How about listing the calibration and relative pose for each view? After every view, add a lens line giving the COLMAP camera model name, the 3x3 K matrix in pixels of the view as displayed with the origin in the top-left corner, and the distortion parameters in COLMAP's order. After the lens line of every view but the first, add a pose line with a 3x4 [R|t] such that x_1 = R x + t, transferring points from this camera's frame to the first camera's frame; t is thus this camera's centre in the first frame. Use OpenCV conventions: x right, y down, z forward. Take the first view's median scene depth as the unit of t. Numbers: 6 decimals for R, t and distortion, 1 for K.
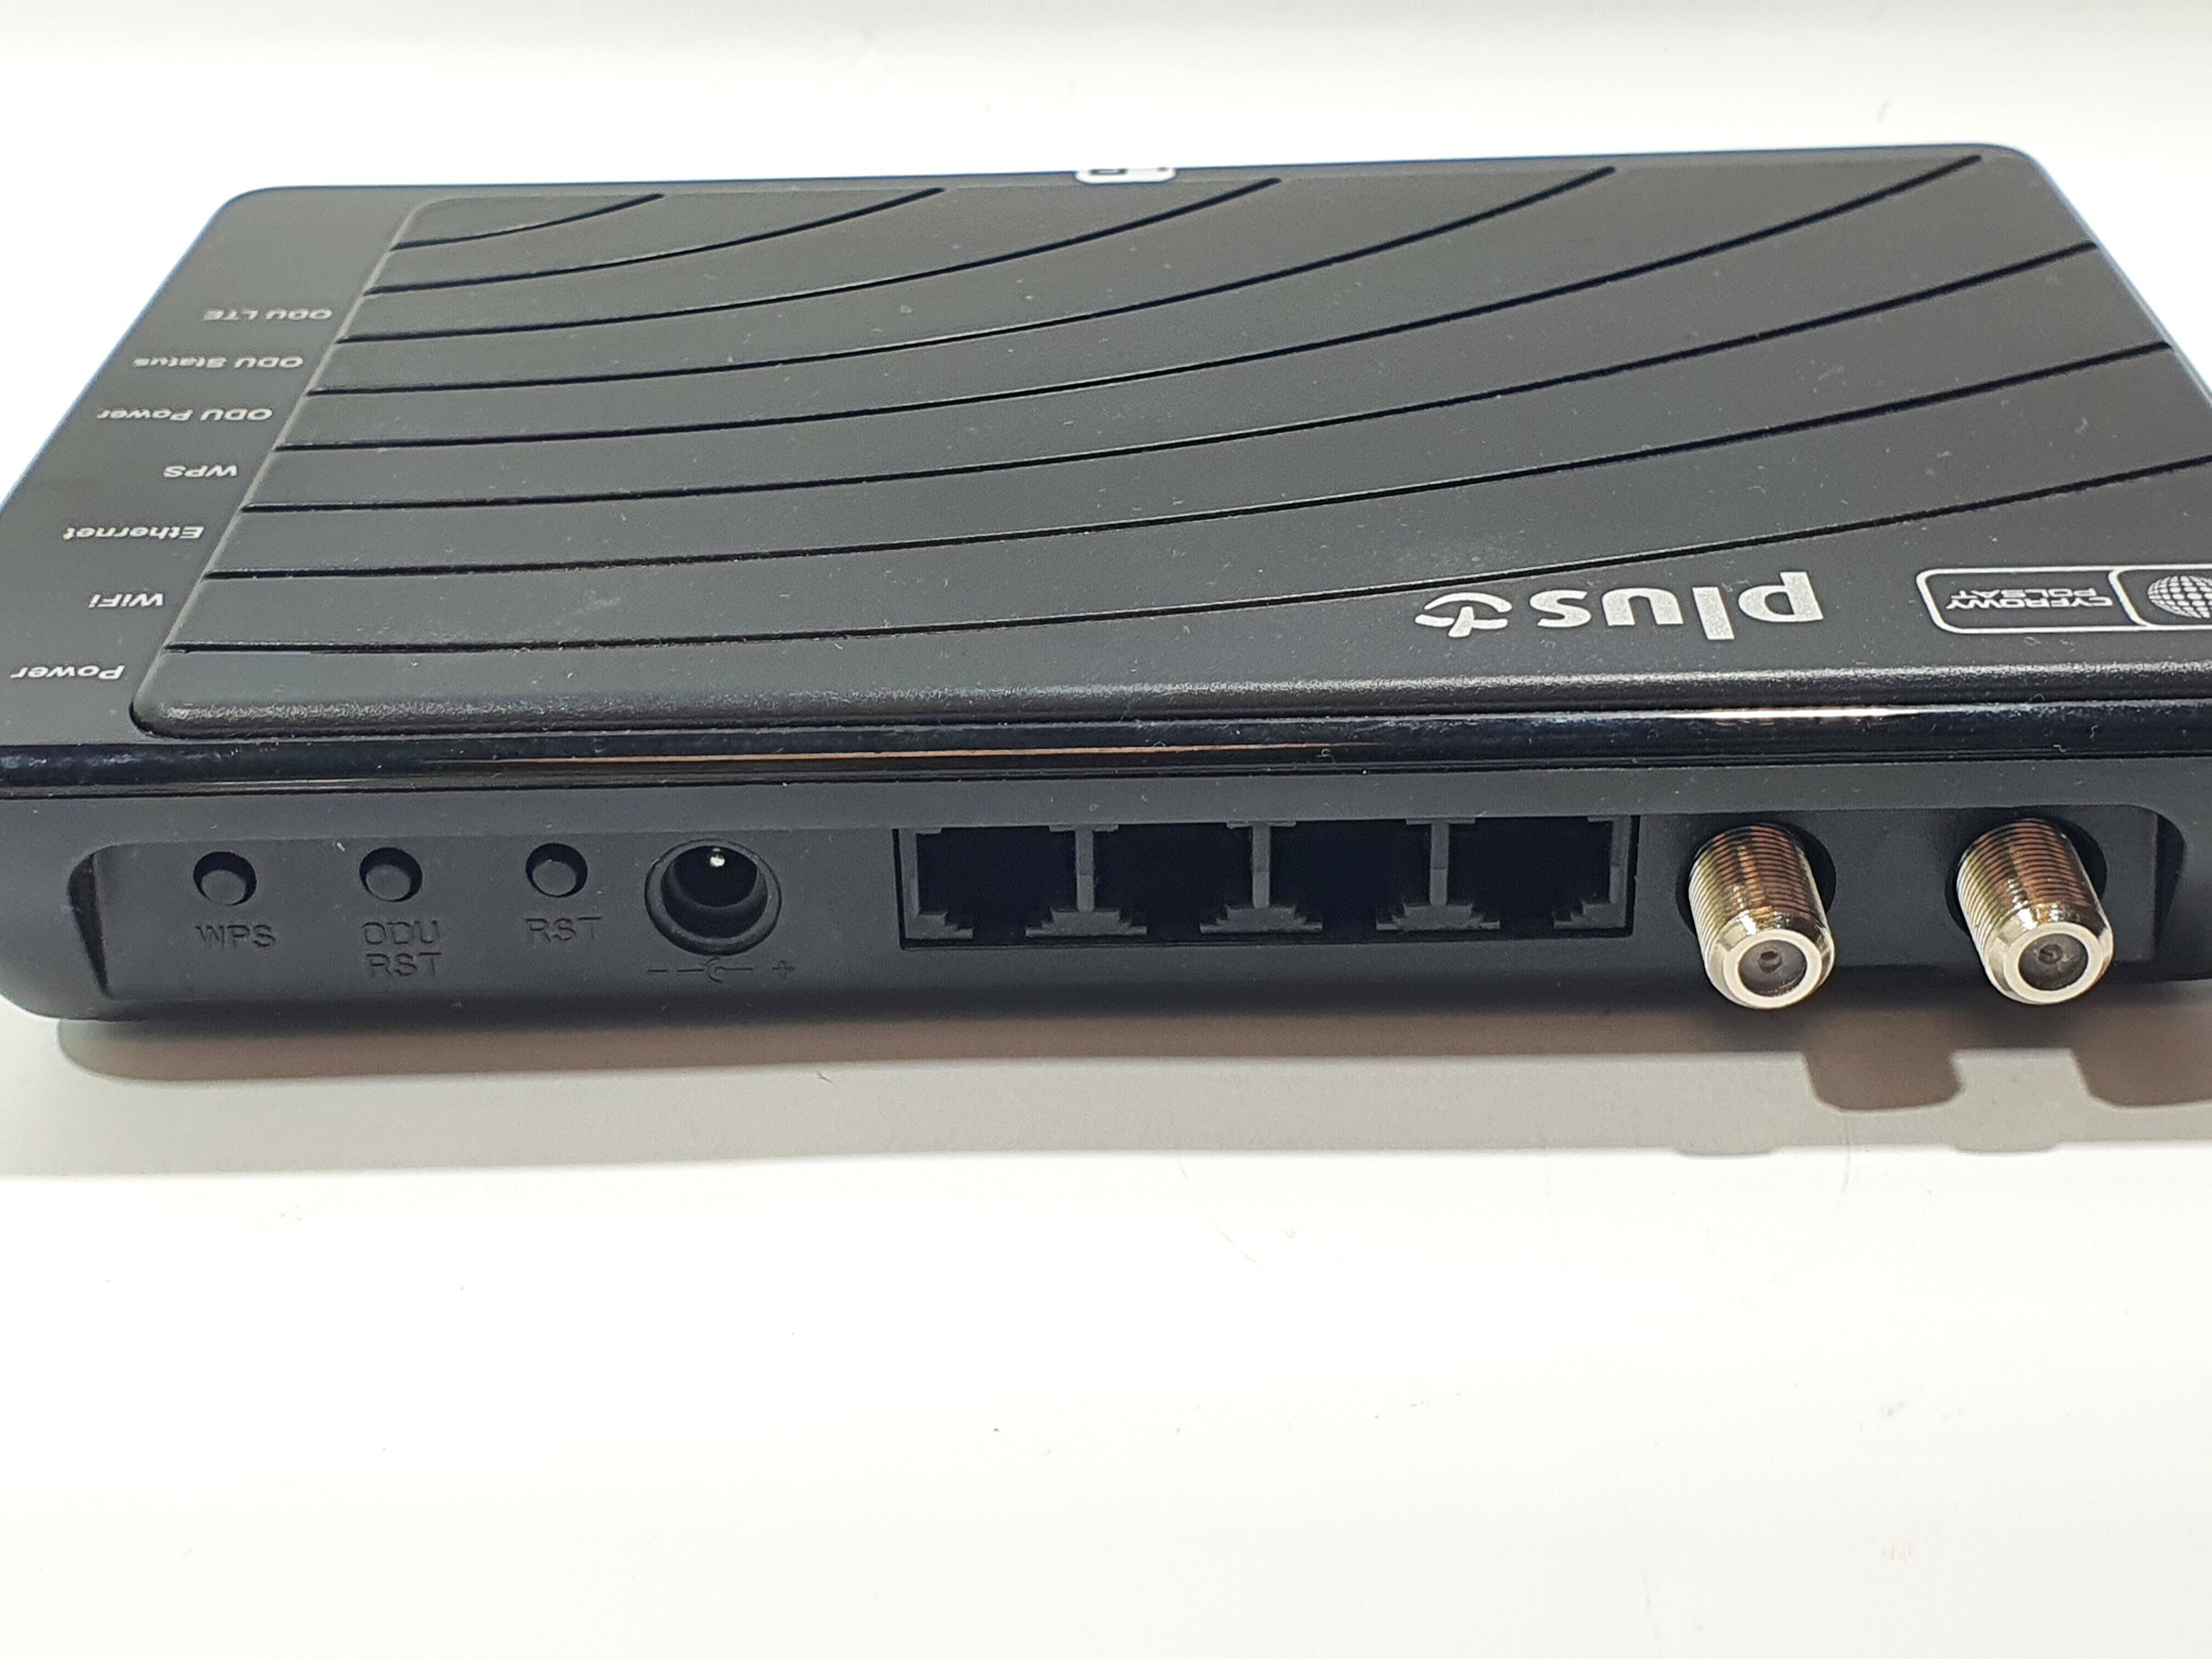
lens RADIAL K [[3230.3, 0, 1065.4], [0, 3230.3, 824.6], [0, 0, 1]] dist [0.371673, -1.747649]
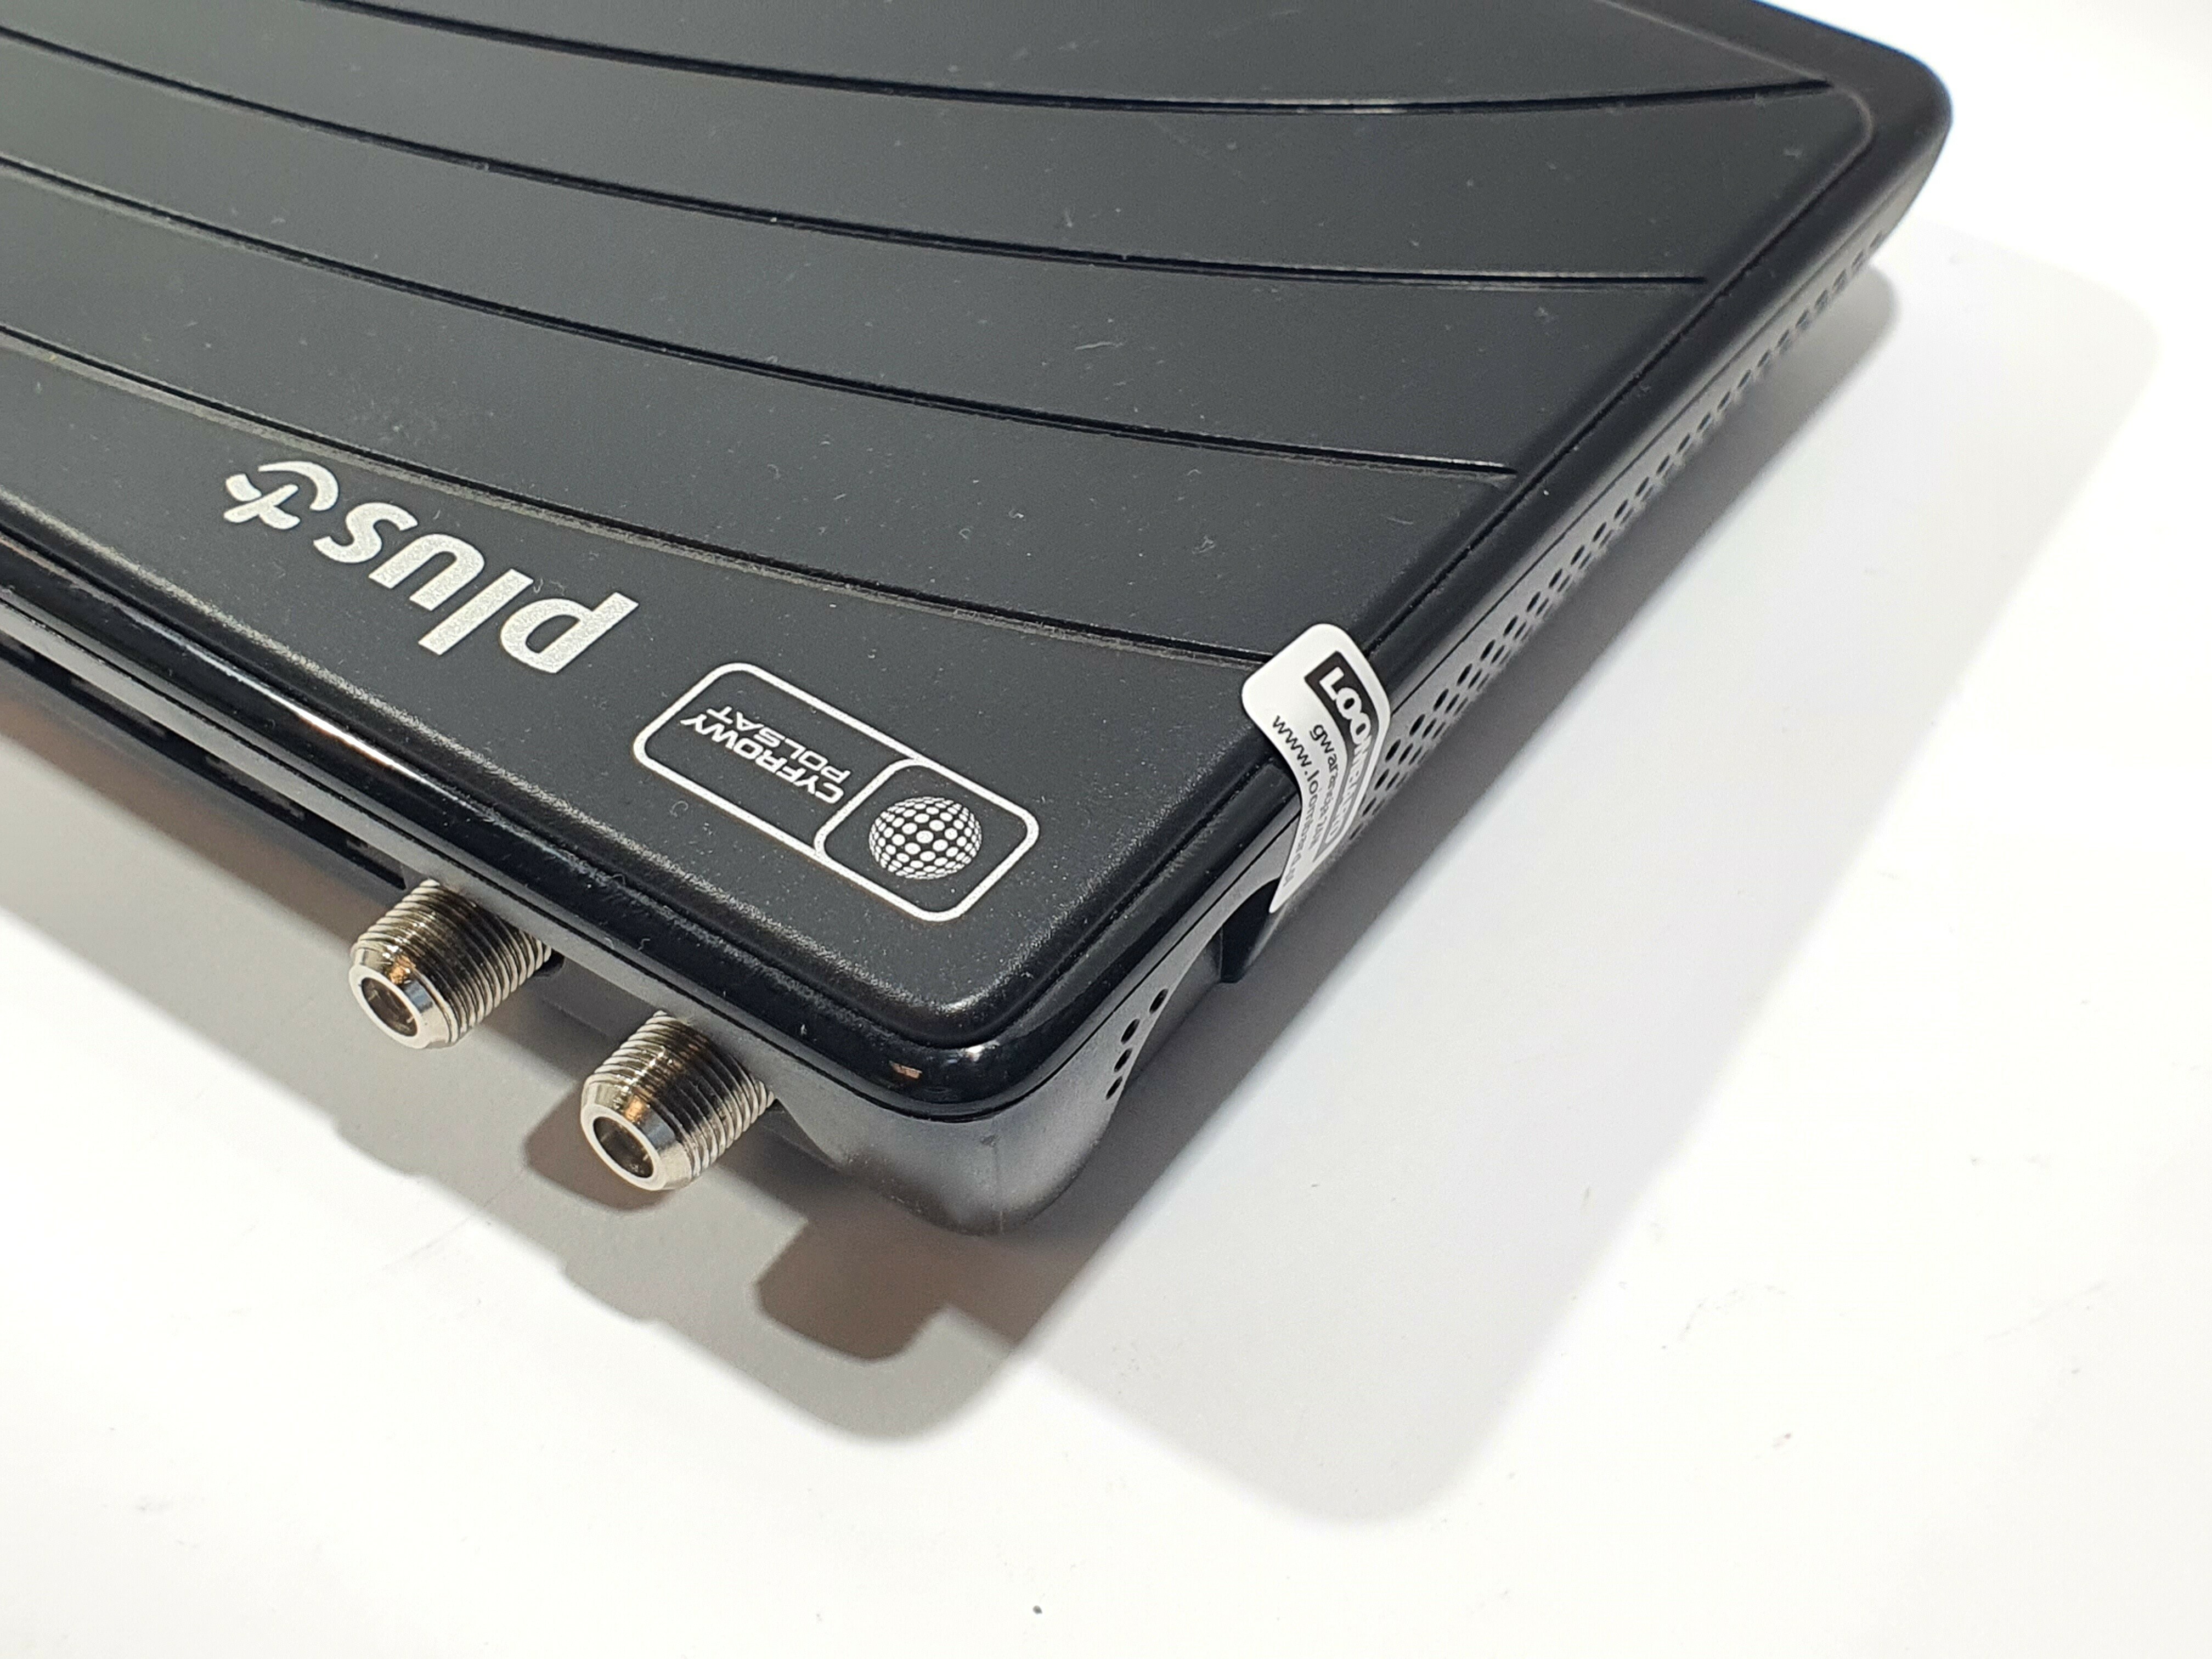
lens RADIAL K [[3230.3, 0, 1065.4], [0, 3230.3, 824.6], [0, 0, 1]] dist [0.371673, -1.747649]
pose [[0.822308, 0.430260, -0.372406, 0.660187], [-0.302066, 0.884673, 0.355119, -0.361529], [0.482251, -0.179526, 0.857441, 0.332338]]
